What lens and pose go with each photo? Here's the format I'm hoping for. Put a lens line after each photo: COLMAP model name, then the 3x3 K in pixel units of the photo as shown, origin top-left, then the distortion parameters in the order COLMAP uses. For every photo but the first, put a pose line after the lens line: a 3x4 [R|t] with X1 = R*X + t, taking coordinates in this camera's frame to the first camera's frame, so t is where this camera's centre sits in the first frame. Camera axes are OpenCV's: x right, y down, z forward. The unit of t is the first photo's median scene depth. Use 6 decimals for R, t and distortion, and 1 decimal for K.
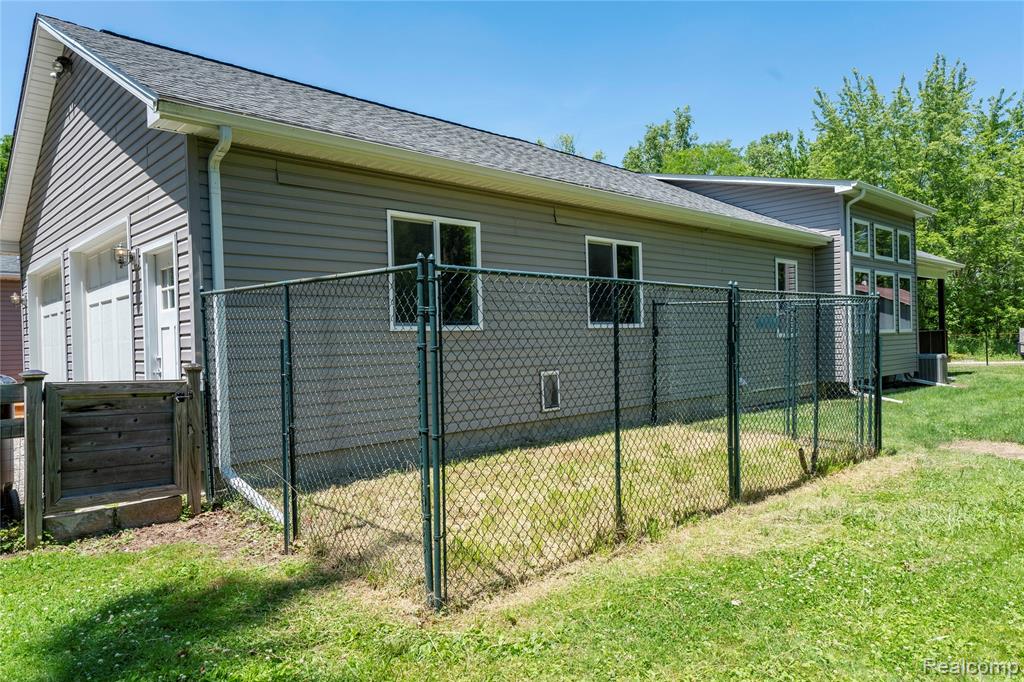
lens RADIAL K [[685.6, 0, 512.2], [0, 685.6, 334.5], [0, 0, 1]] dist [0.023143, 0.005666]
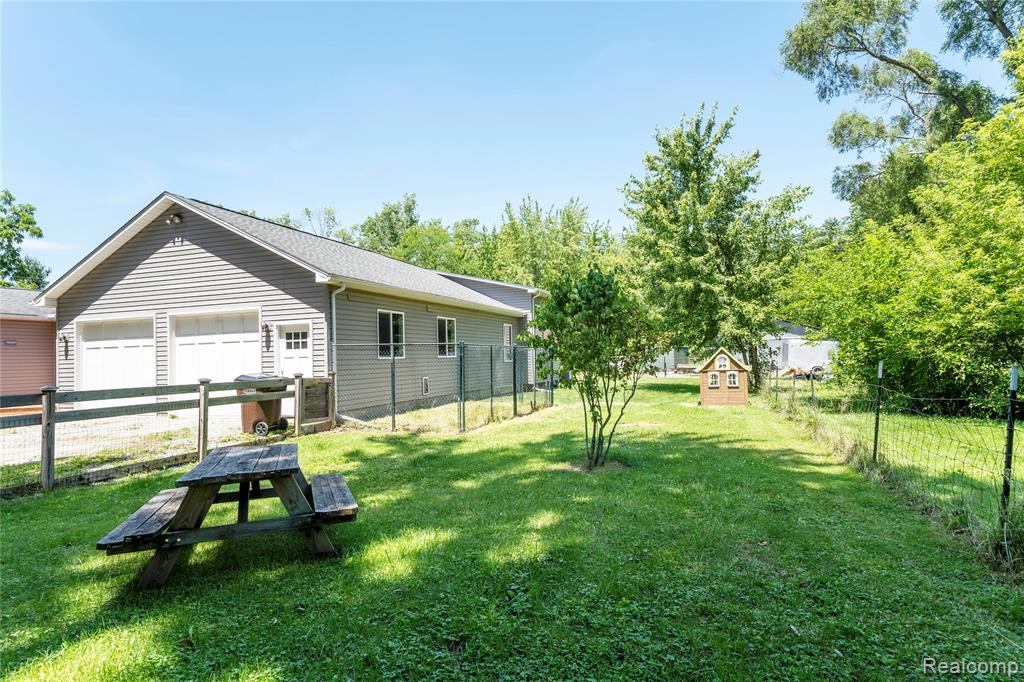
lens RADIAL K [[560.5, 0, 512.6], [0, 560.5, 345.9], [0, 0, 1]] dist [-0.001609, -0.000237]
pose [[0.898505, 0.015470, 0.438690, -0.484223], [-0.004886, 0.999669, -0.025244, -0.003273], [-0.438936, 0.020538, 0.898284, -0.762304]]
